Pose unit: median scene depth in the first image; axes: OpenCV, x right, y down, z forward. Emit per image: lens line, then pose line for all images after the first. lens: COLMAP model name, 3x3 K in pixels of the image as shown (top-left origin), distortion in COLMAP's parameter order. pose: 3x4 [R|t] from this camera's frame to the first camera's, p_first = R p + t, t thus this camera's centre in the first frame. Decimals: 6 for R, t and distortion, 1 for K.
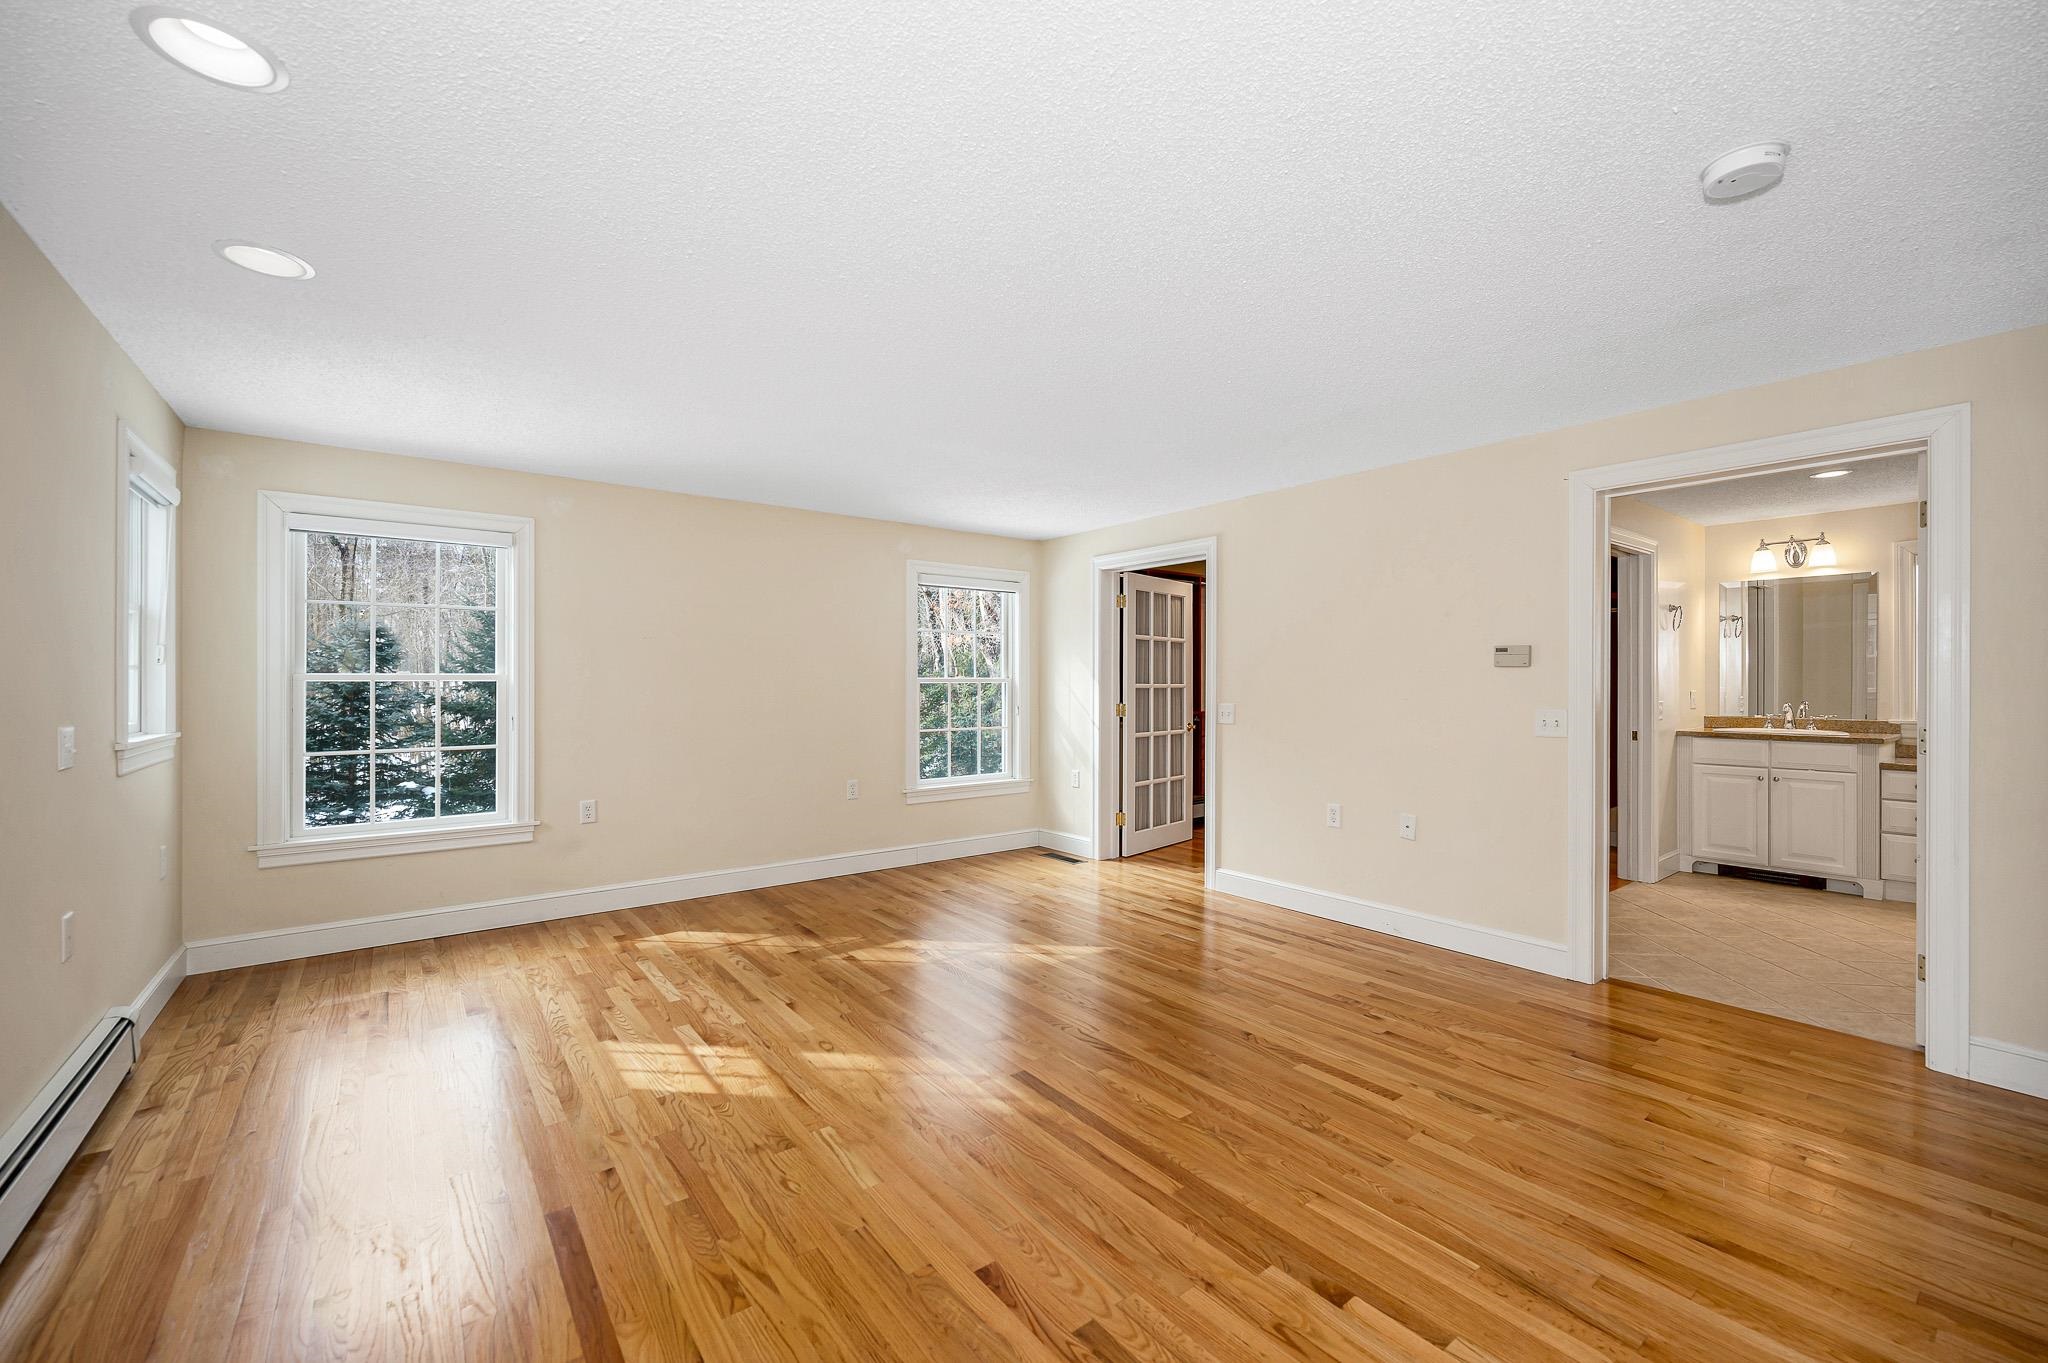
lens RADIAL K [[830.7, 0, 1038.6], [0, 830.7, 683.9], [0, 0, 1]] dist [-0.001902, 0.000516]
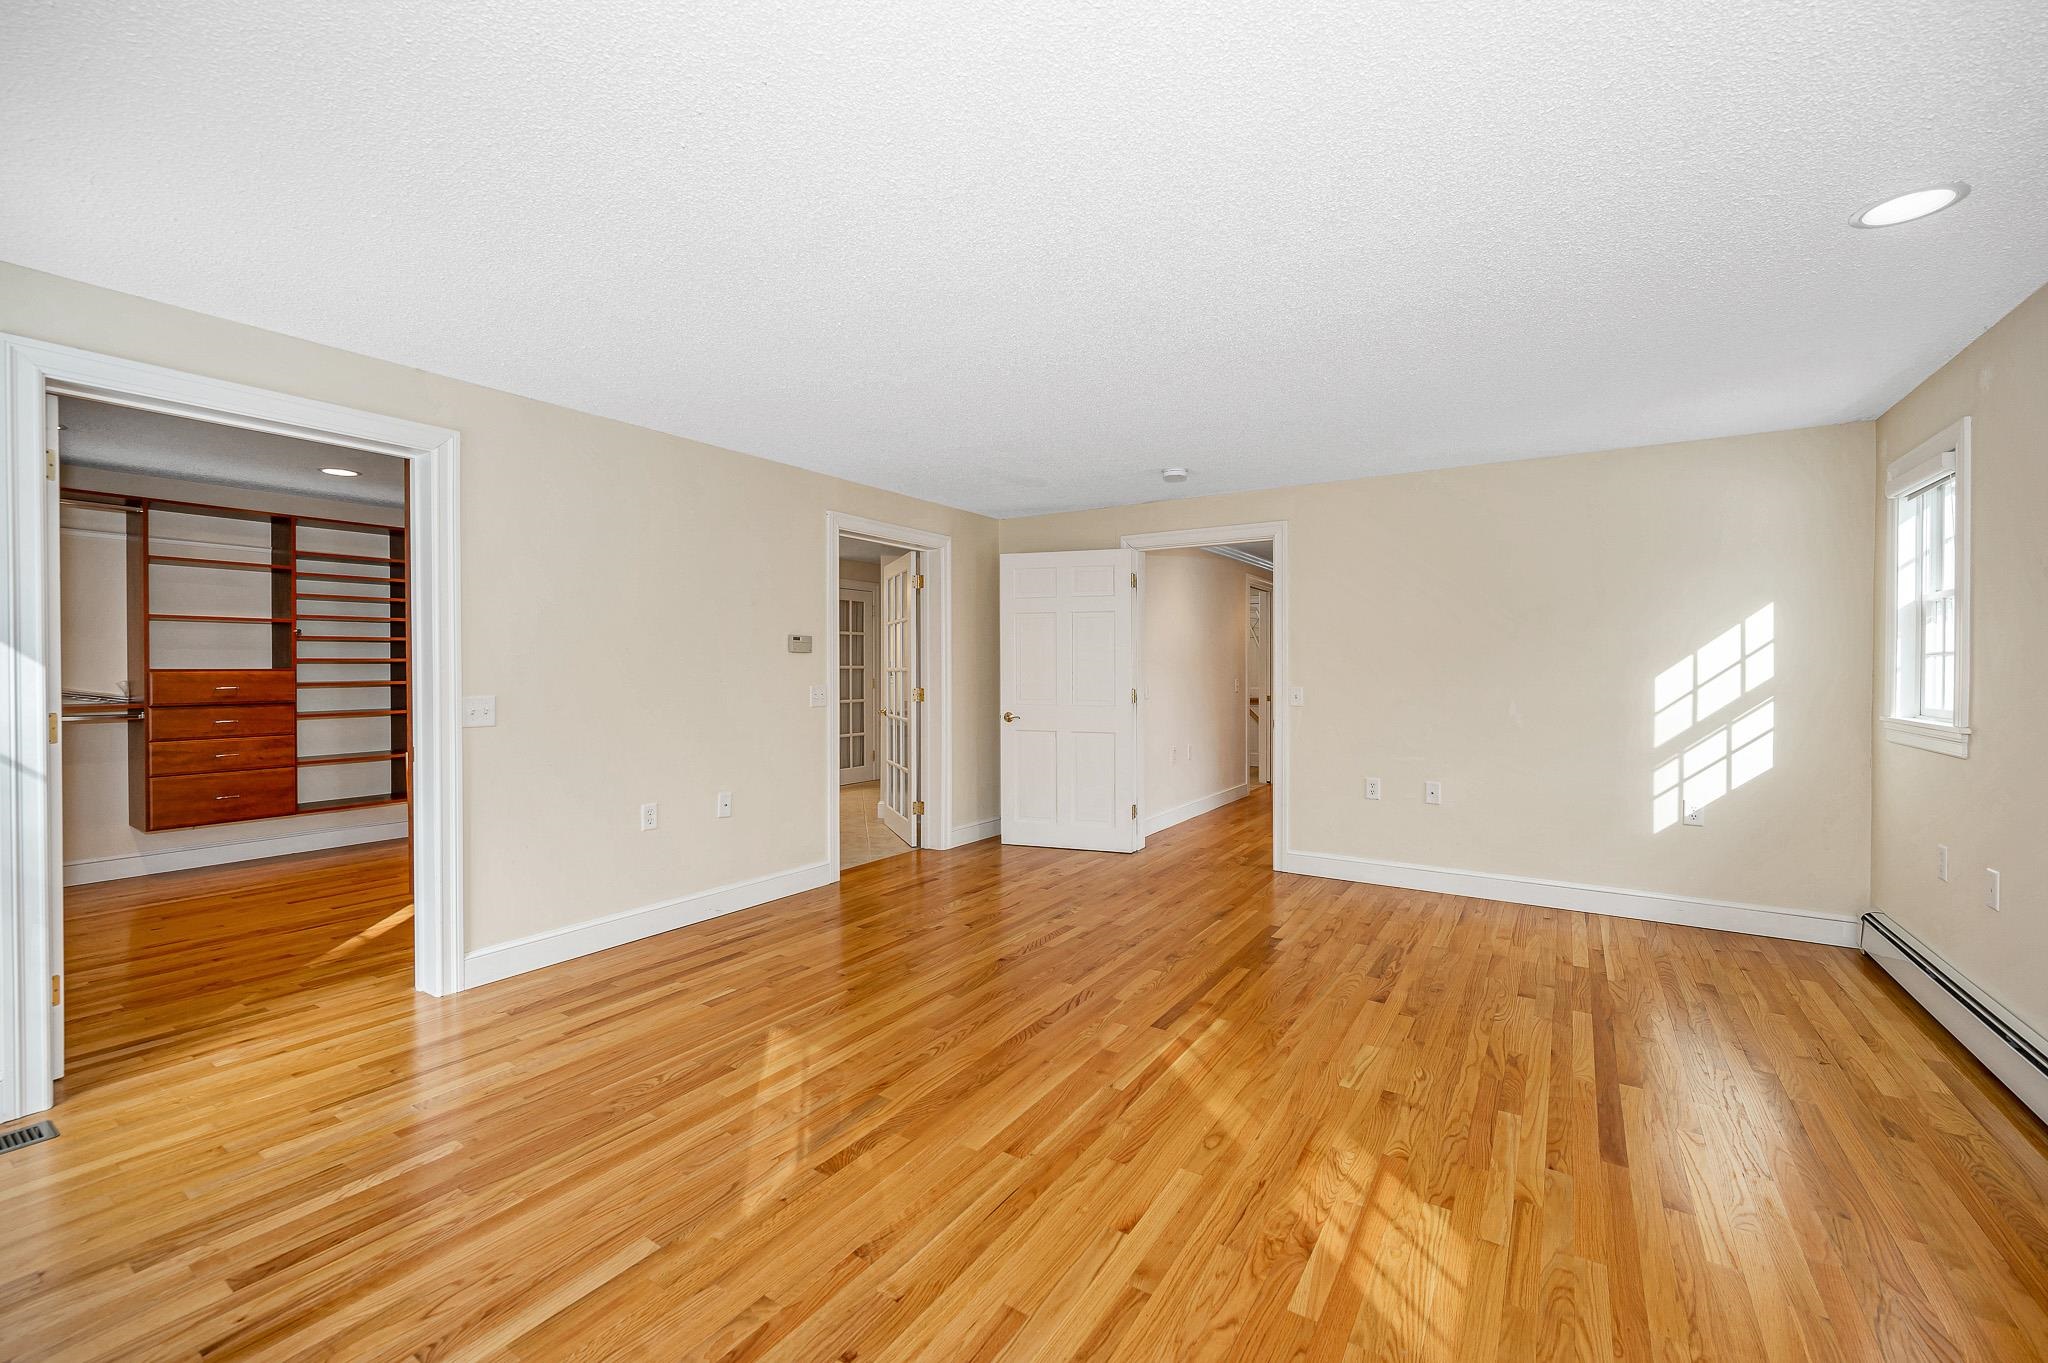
lens RADIAL K [[830.7, 0, 1009.9], [0, 830.7, 677.1], [0, 0, 1]] dist [-0.001902, 0.000516]
pose [[-0.310583, -0.014210, 0.950440, -0.699746], [-0.003283, 0.999898, 0.013877, -0.001957], [-0.950541, 0.001189, -0.310598, 1.077804]]
